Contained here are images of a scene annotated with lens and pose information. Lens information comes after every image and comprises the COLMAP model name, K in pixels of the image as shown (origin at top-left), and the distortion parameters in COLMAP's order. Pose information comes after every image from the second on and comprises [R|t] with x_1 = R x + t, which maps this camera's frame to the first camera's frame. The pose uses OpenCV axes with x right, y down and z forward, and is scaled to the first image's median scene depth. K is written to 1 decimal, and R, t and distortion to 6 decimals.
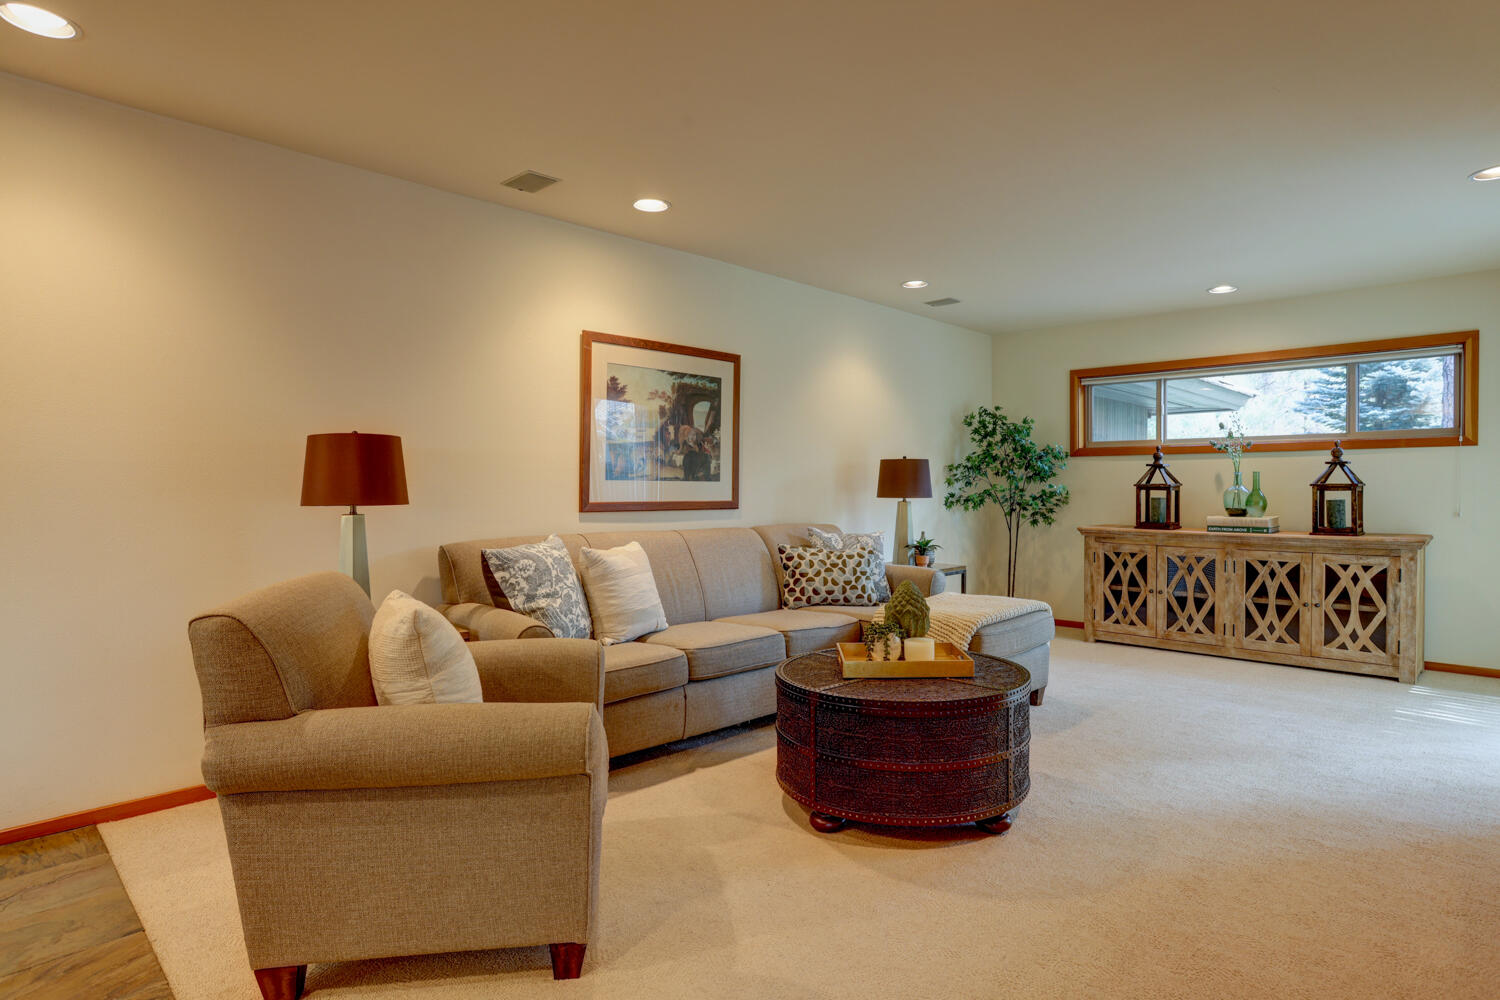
lens RADIAL K [[837.0, 0, 750.0], [0, 837.0, 500.0], [0, 0, 1]] dist [-0.001818, 0.000368]
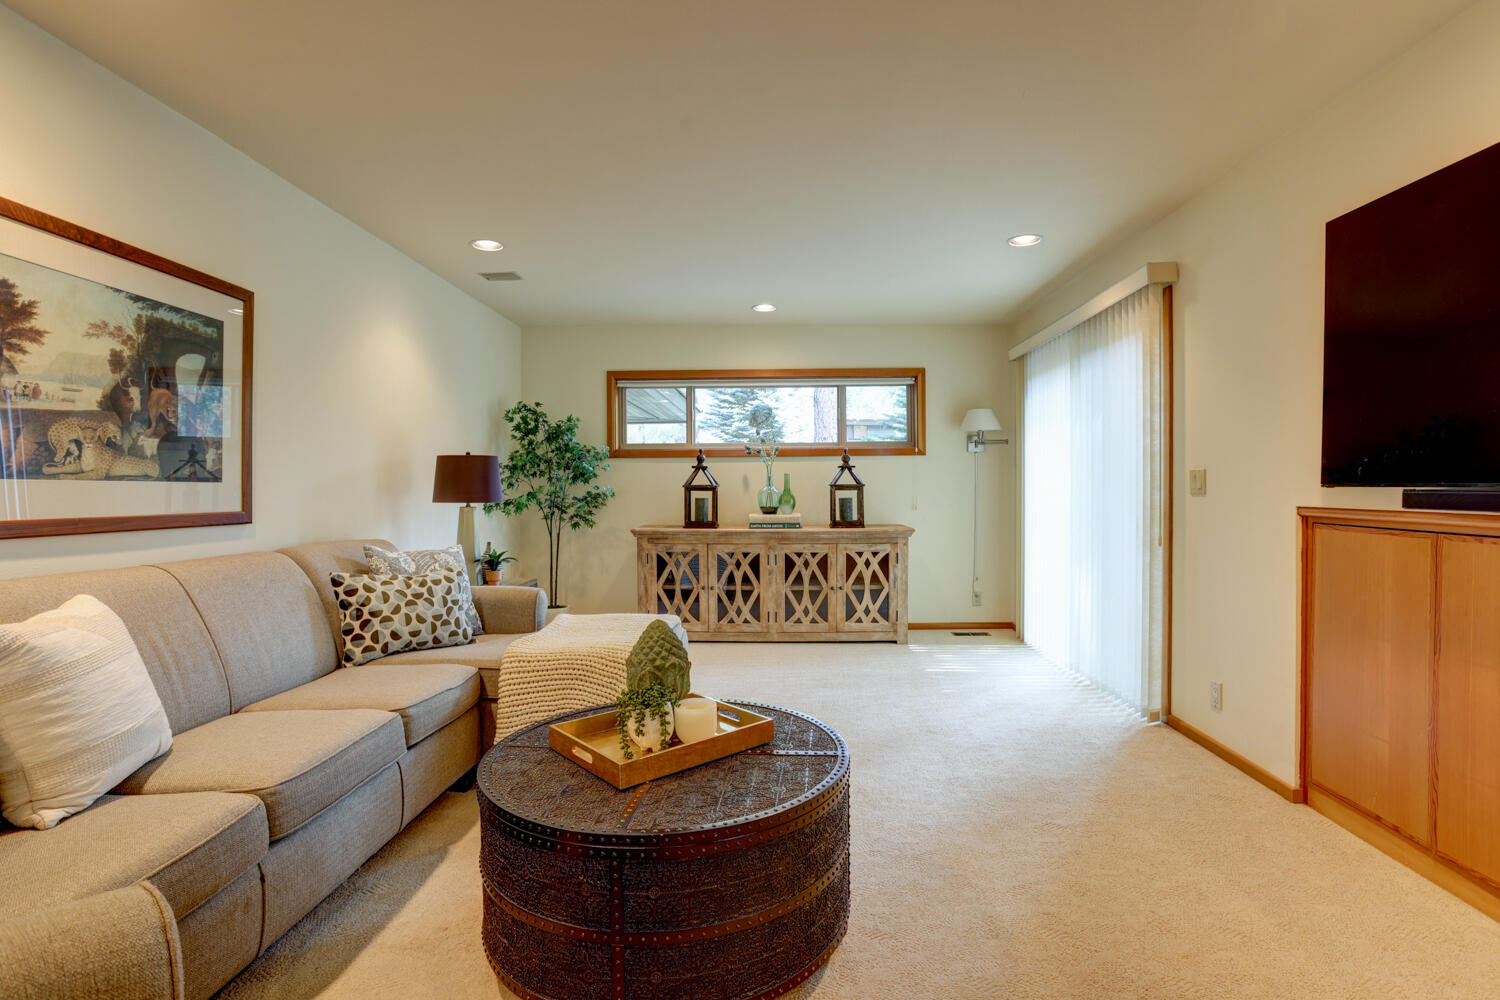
lens RADIAL K [[739.7, 0, 750.0], [0, 739.7, 500.0], [0, 0, 1]] dist [-0.078218, 0.052992]
pose [[0.733206, -0.015041, 0.679840, -0.115844], [0.015830, 0.999862, 0.005049, -0.004838], [-0.679822, 0.007060, 0.733343, 0.320570]]
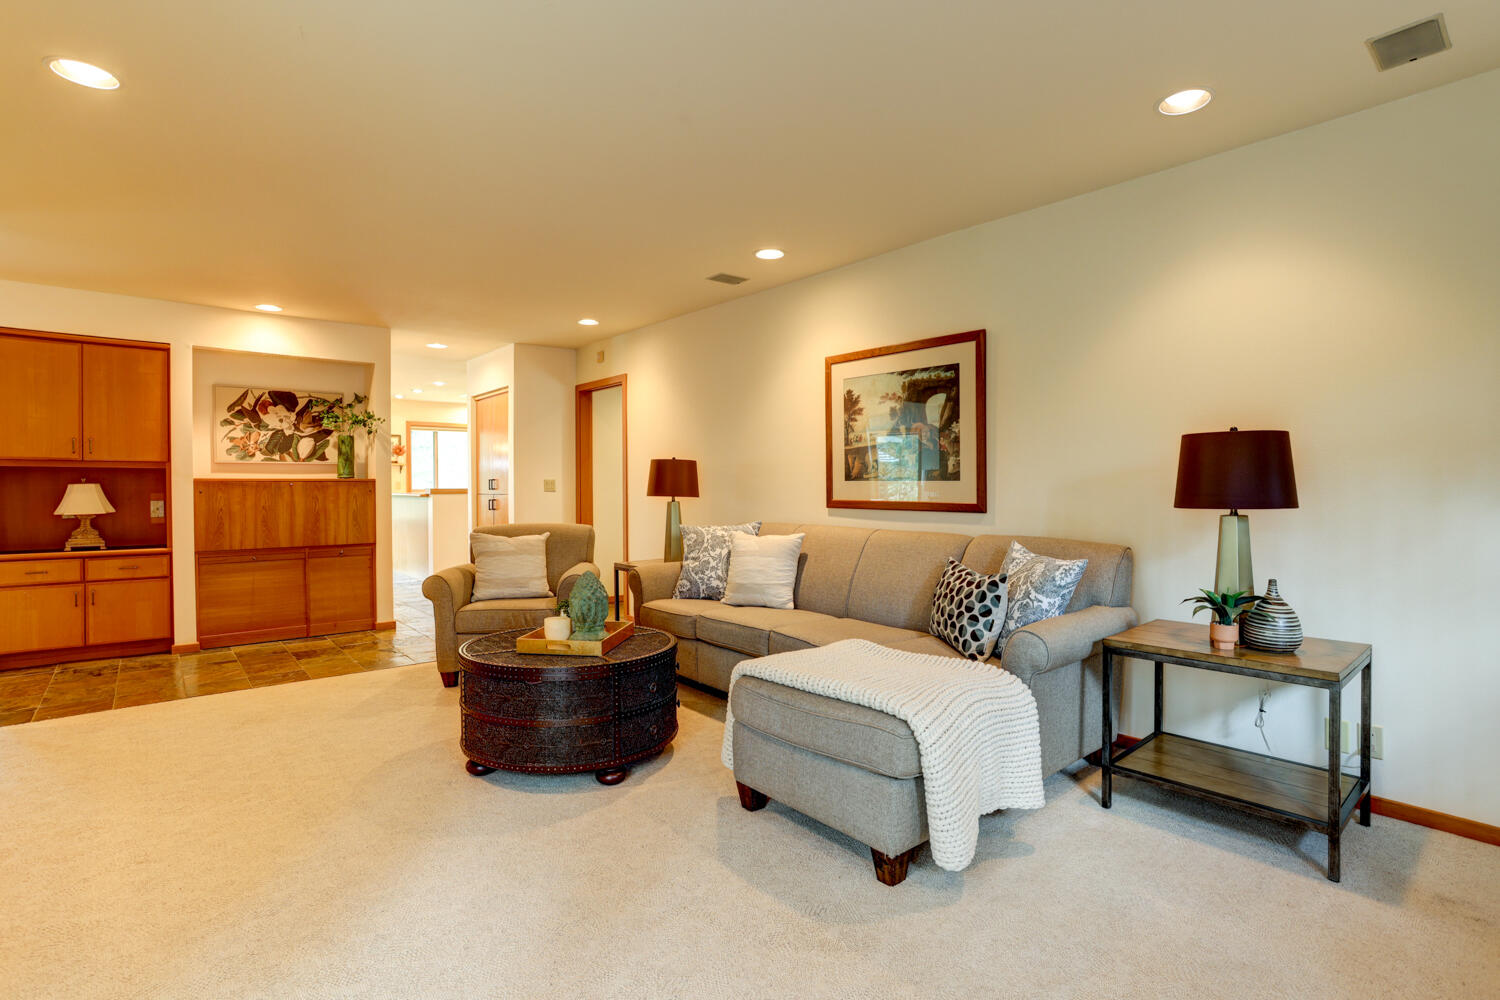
lens RADIAL K [[739.7, 0, 750.0], [0, 739.7, 500.0], [0, 0, 1]] dist [-0.078218, 0.052992]
pose [[-0.083661, 0.014876, -0.996383, 0.756852], [-0.017763, 0.999707, 0.016417, -0.010741], [0.996336, 0.019072, -0.083372, 0.851256]]
